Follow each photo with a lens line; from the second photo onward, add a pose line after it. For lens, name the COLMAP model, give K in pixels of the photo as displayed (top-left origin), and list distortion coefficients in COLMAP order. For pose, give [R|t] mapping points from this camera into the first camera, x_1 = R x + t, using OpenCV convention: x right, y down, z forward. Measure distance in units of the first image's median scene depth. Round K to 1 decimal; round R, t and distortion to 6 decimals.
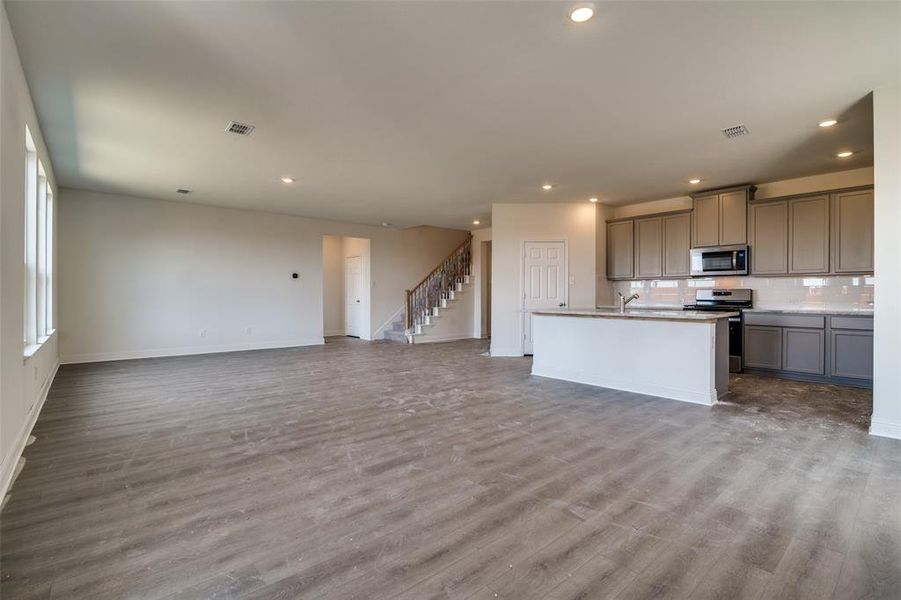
lens RADIAL K [[420.2, 0, 450.7], [0, 420.2, 296.3], [0, 0, 1]] dist [-0.019087, 0.000294]
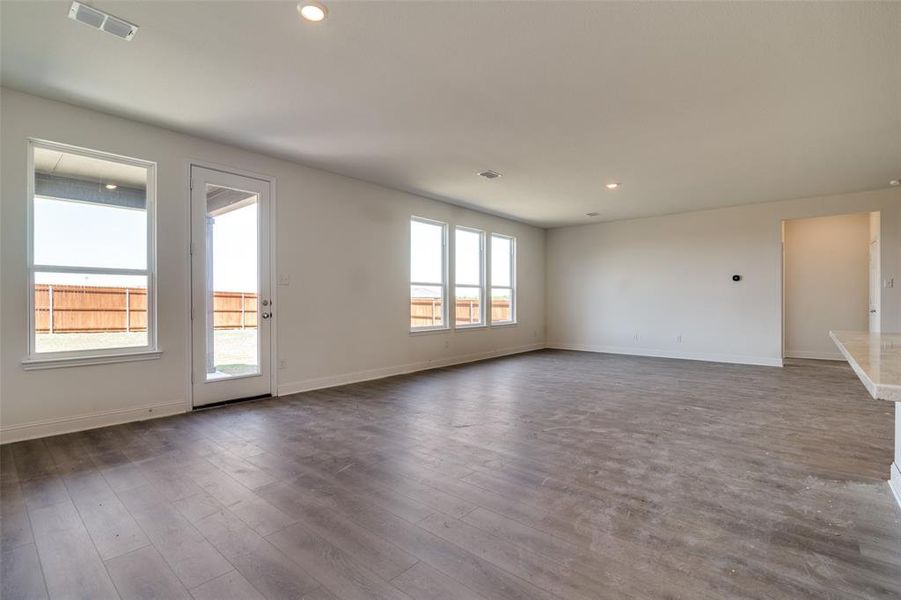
lens RADIAL K [[420.2, 0, 450.7], [0, 420.2, 296.3], [0, 0, 1]] dist [-0.019087, 0.000294]
pose [[0.137148, -0.013676, -0.990456, 1.224265], [-0.004015, 0.999889, -0.014362, 0.003822], [0.990542, 0.005946, 0.137078, 1.088225]]
